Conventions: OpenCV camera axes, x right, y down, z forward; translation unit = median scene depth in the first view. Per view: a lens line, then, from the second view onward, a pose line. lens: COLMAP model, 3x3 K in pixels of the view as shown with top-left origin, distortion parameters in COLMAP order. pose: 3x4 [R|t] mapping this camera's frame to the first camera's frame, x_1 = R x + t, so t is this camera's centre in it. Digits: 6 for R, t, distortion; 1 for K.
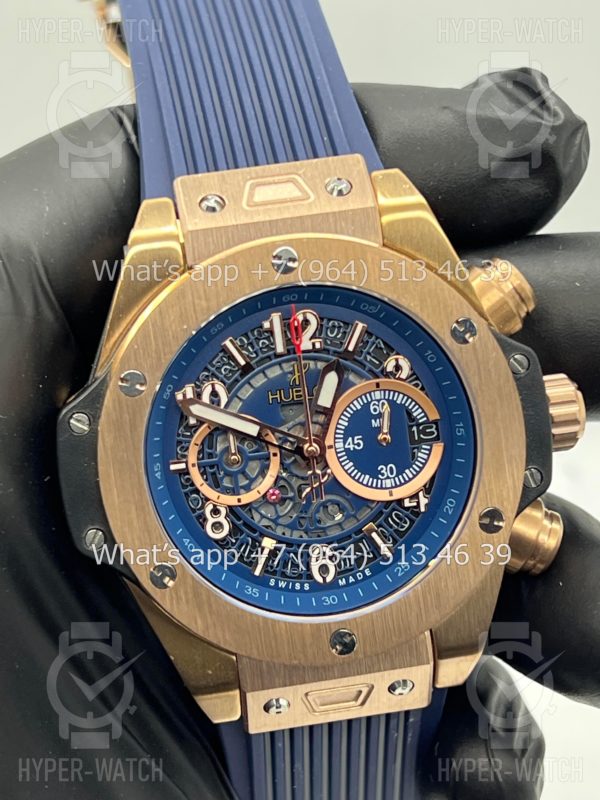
lens RADIAL K [[1863.6, 0, 277.8], [0, 1863.6, 410.7], [0, 0, 1]] dist [0.234235, 0.000000]
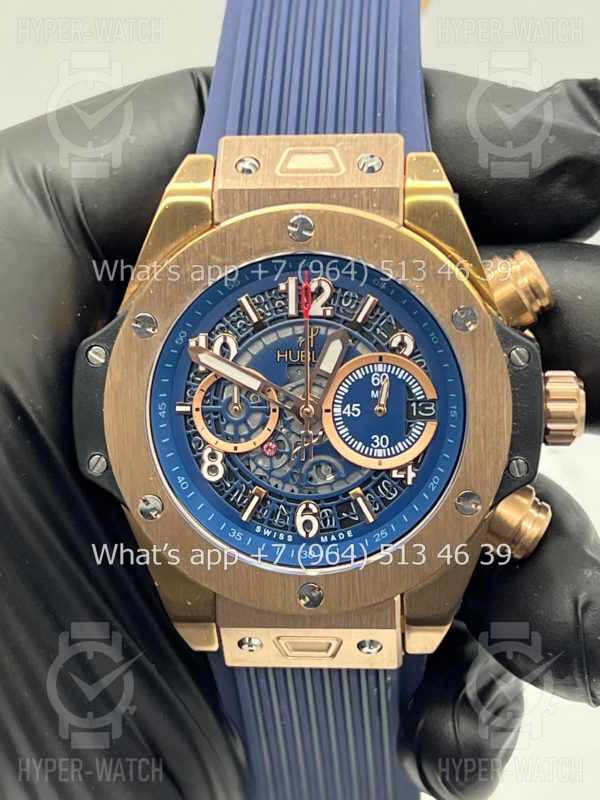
lens RADIAL K [[1863.6, 0, 293.1], [0, 1863.6, 398.7], [0, 0, 1]] dist [0.234235, 0.000000]
pose [[0.974909, 0.141344, -0.171971, 0.187959], [-0.134231, 0.989565, 0.052371, -0.039365], [0.177579, -0.027974, 0.983709, -0.034119]]
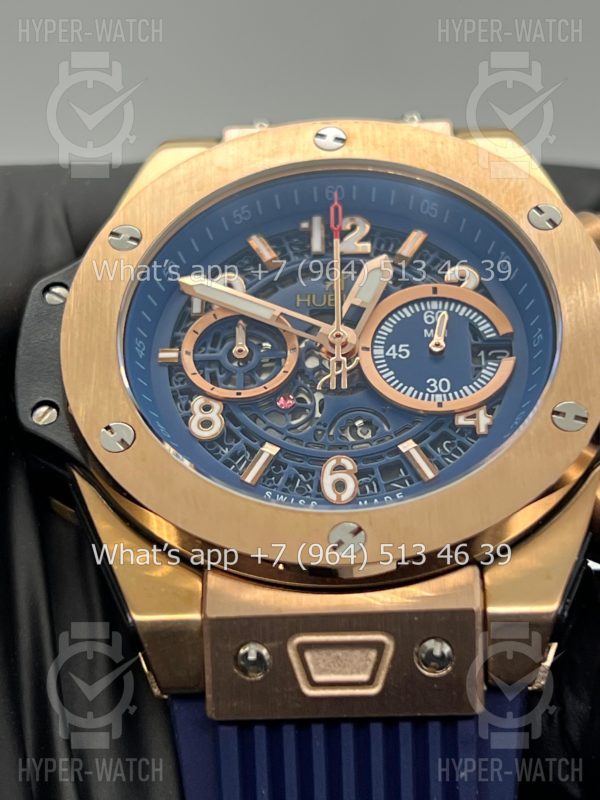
lens RADIAL K [[1863.6, 0, 300.4], [0, 1863.6, 404.2], [0, 0, 1]] dist [0.234235, 0.000000]
pose [[0.980913, 0.020268, -0.193387, 0.150956], [-0.136729, 0.779044, -0.611879, 0.512138], [0.138256, 0.626642, 0.766945, 0.417312]]
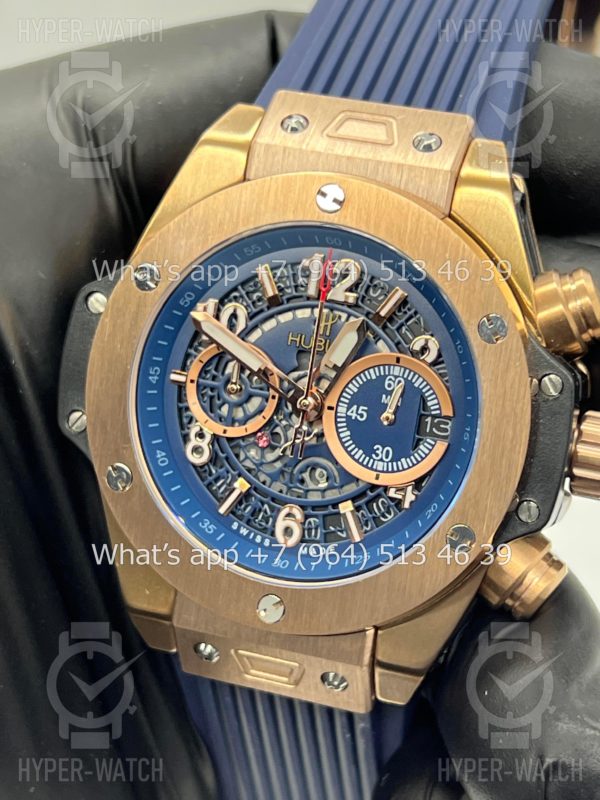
lens RADIAL K [[1863.6, 0, 299.1], [0, 1863.6, 401.3], [0, 0, 1]] dist [0.234235, 0.000000]
pose [[0.890233, 0.305643, -0.337739, 0.326493], [-0.305863, 0.950543, 0.053997, -0.029132], [0.337539, 0.055232, 0.939690, 0.119710]]
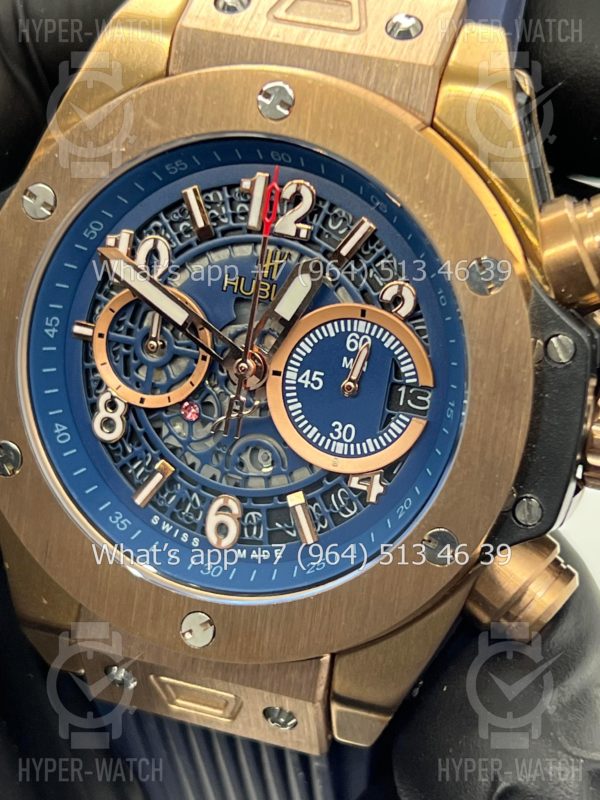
lens RADIAL K [[1863.6, 0, 305.1], [0, 1863.6, 402.7], [0, 0, 1]] dist [0.234235, 0.000000]
pose [[0.887950, 0.331318, -0.319018, 0.271882], [-0.312425, 0.943518, 0.110296, -0.052908], [0.337543, 0.001732, 0.941309, 0.321475]]
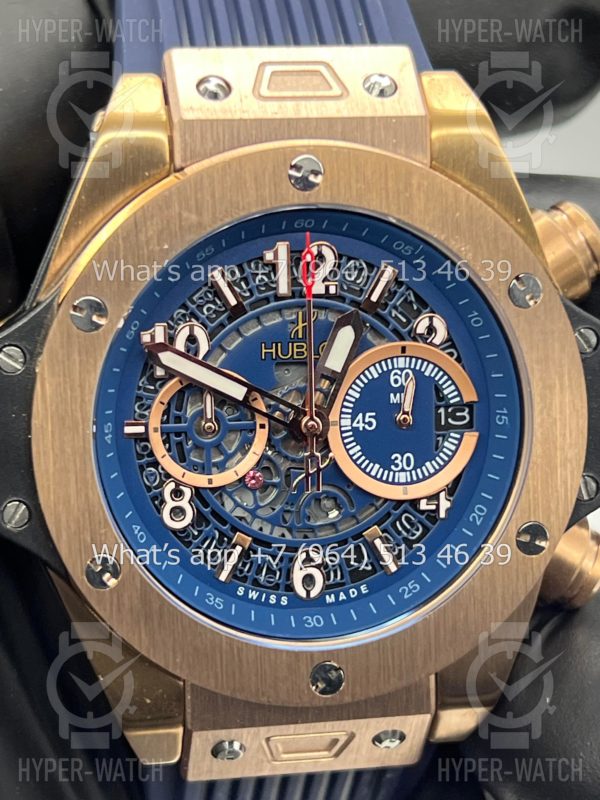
lens RADIAL K [[1863.6, 0, 282.3], [0, 1863.6, 407.8], [0, 0, 1]] dist [0.234235, 0.000000]
pose [[0.991677, 0.099111, 0.082176, -0.056715], [-0.100977, 0.994710, 0.018860, 0.000672], [-0.079873, -0.027001, 0.996439, 0.236035]]
